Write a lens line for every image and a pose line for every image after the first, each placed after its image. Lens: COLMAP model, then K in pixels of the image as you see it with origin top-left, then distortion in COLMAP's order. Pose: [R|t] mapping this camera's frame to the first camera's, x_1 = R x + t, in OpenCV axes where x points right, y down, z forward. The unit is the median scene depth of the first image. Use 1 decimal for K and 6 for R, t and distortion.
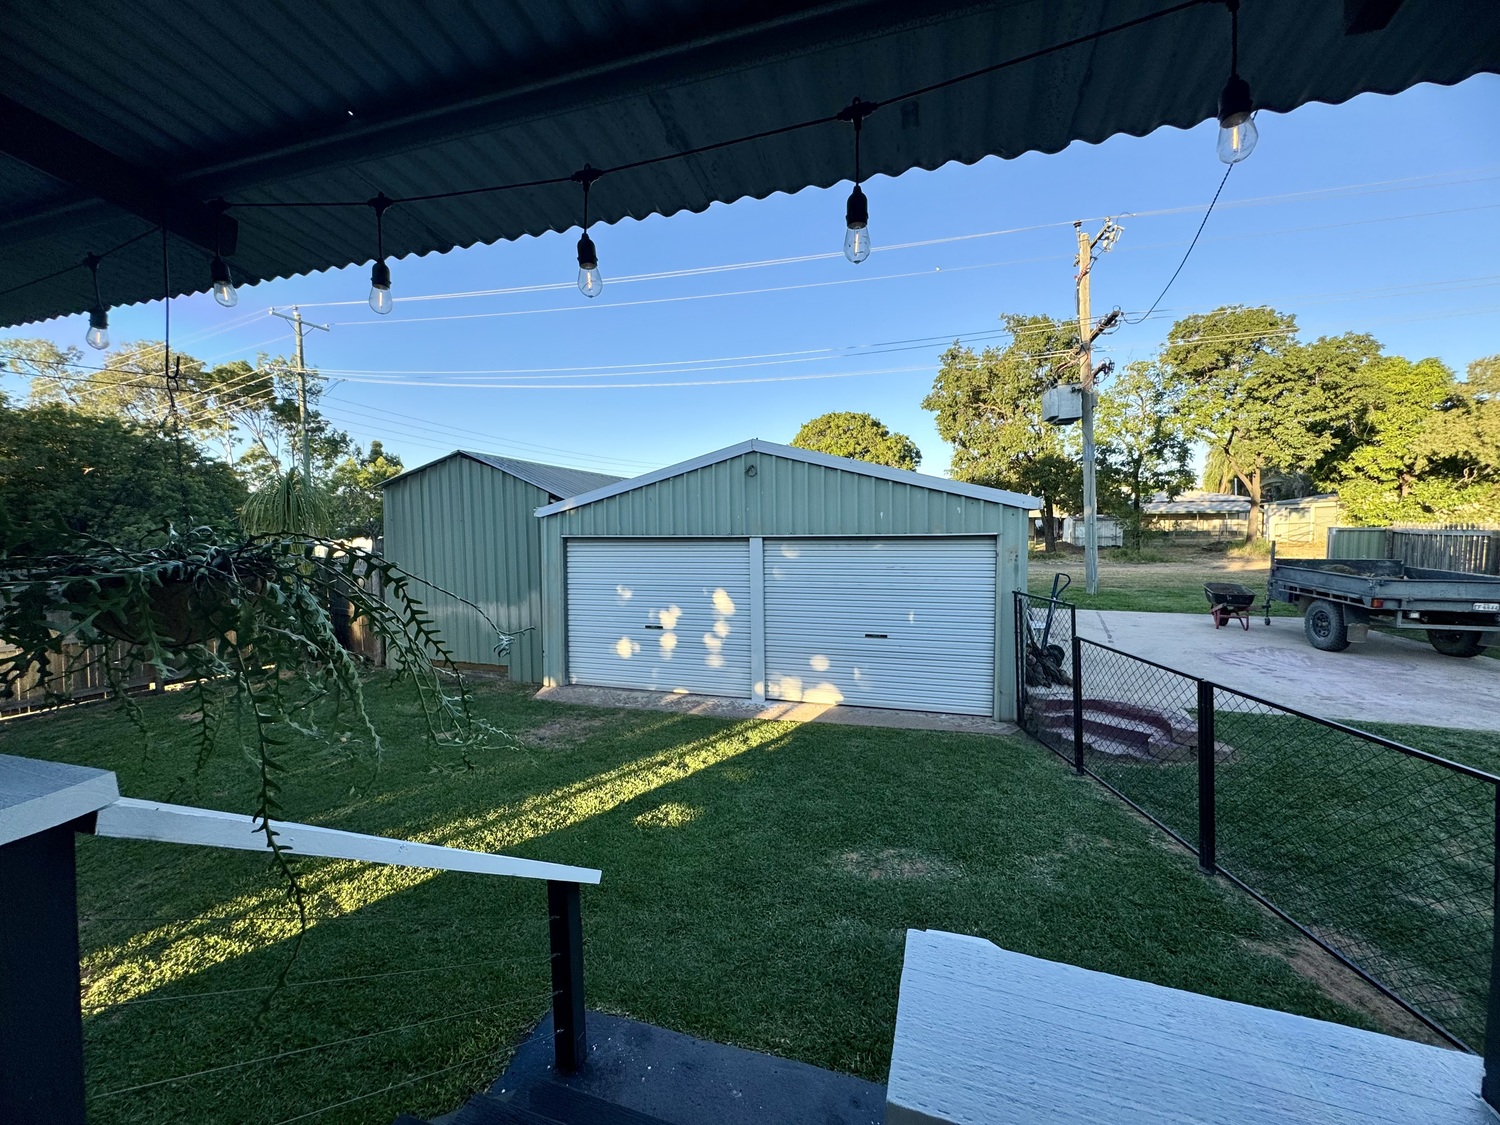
lens RADIAL K [[604.3, 0, 759.1], [0, 604.3, 554.4], [0, 0, 1]] dist [-0.002324, 0.001073]
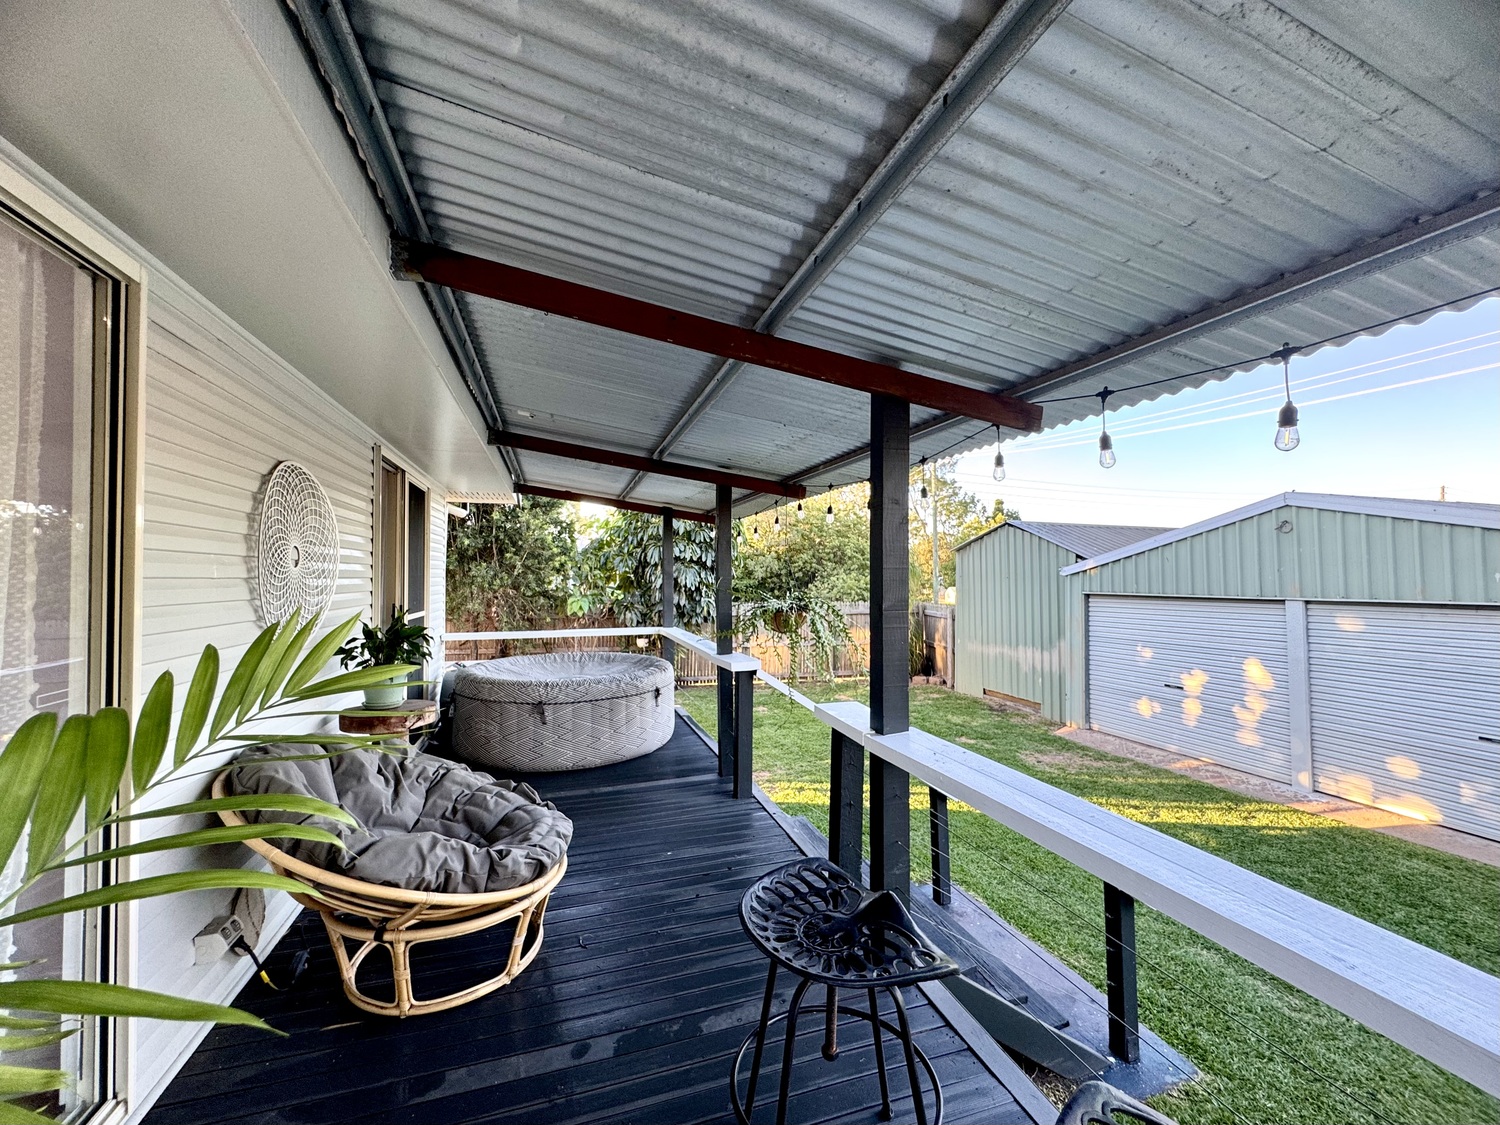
lens RADIAL K [[604.3, 0, 750.5], [0, 604.3, 556.9], [0, 0, 1]] dist [-0.002324, 0.001073]
pose [[0.577823, -0.020008, -0.815917, 0.229508], [-0.043884, 0.997492, -0.055539, -0.006953], [0.814981, 0.067897, 0.575496, -0.144918]]
